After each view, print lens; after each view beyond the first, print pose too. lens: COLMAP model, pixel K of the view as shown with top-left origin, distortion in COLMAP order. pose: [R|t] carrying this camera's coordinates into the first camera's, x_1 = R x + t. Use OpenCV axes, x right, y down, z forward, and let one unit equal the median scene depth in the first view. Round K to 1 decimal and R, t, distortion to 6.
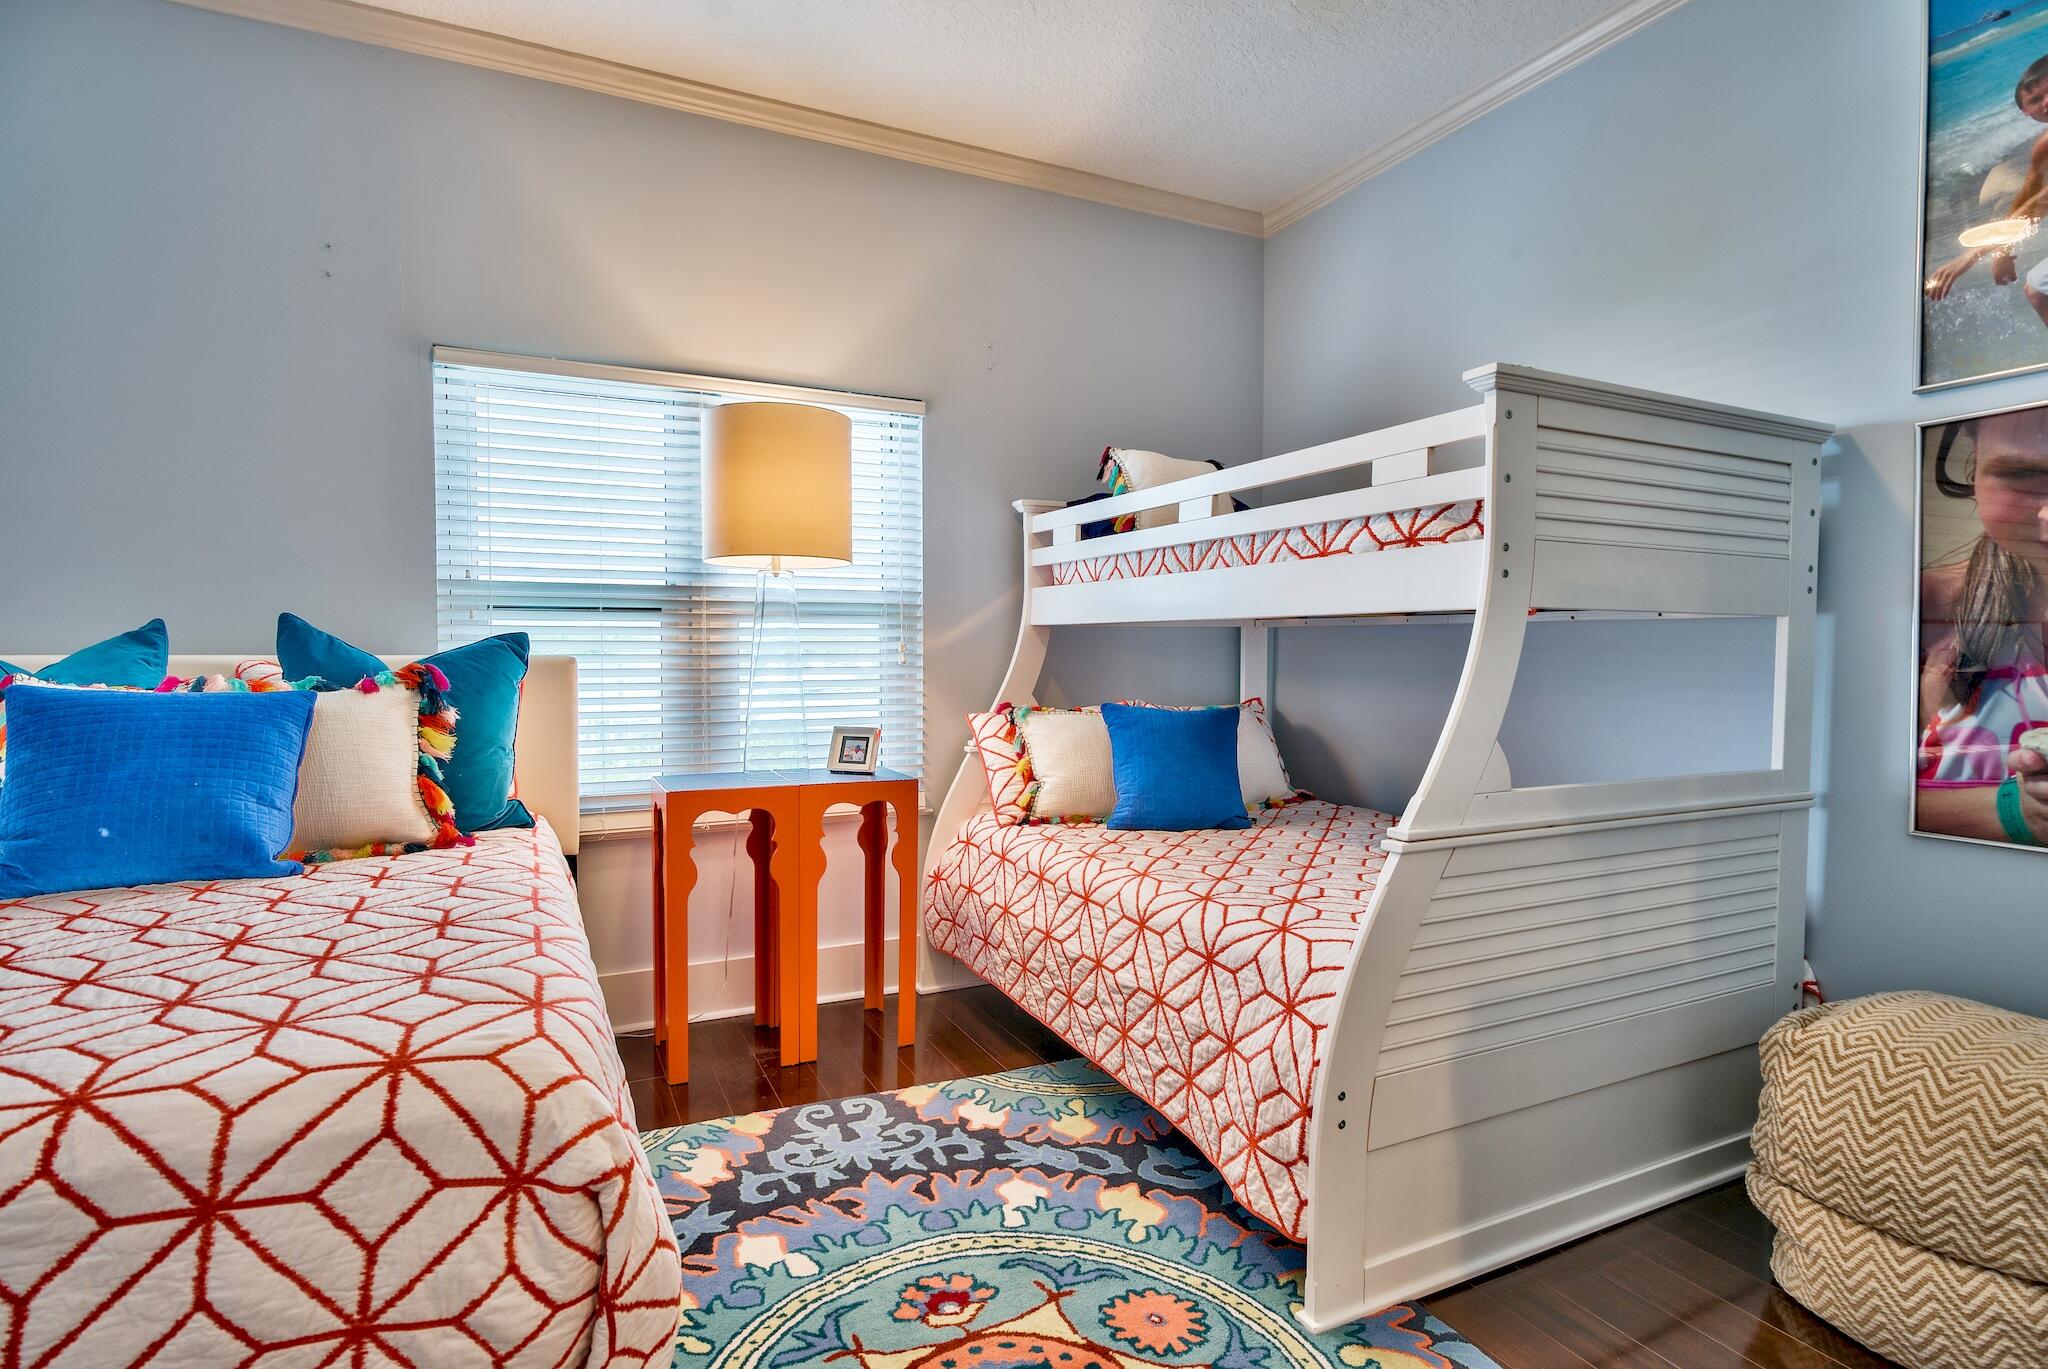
lens RADIAL K [[983.3, 0, 1012.4], [0, 983.3, 694.3], [0, 0, 1]] dist [-0.001746, -0.000913]
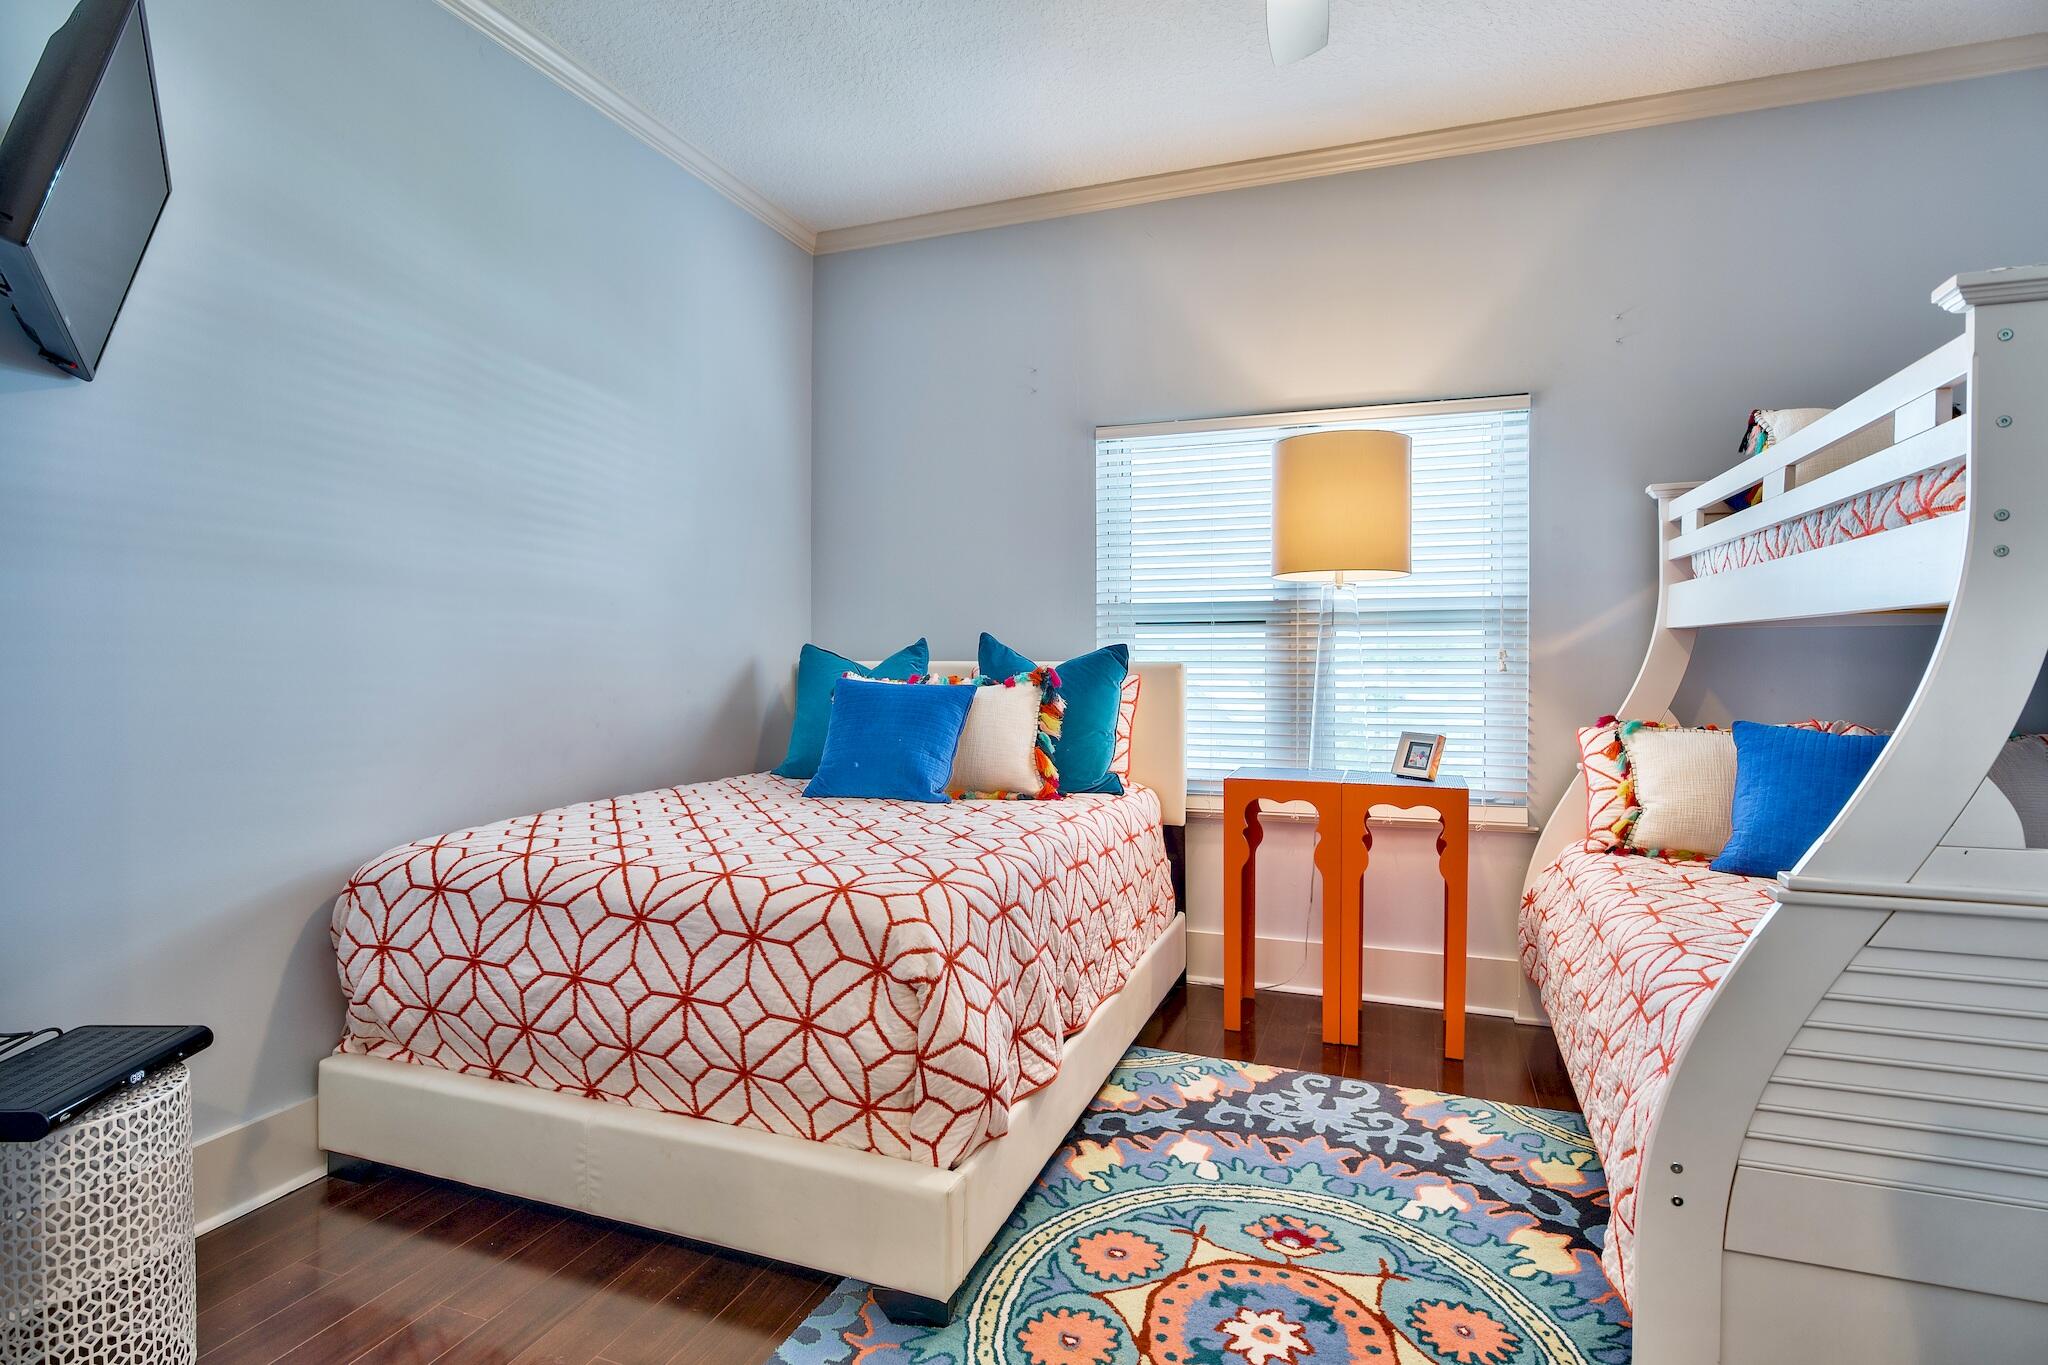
lens RADIAL K [[983.3, 0, 1012.4], [0, 983.3, 692.3], [0, 0, 1]] dist [-0.001746, -0.000913]
pose [[0.716402, 0.023441, -0.697294, 0.348190], [-0.030504, 0.999532, 0.002262, 0.002514], [0.697021, 0.019650, 0.716781, -0.028253]]
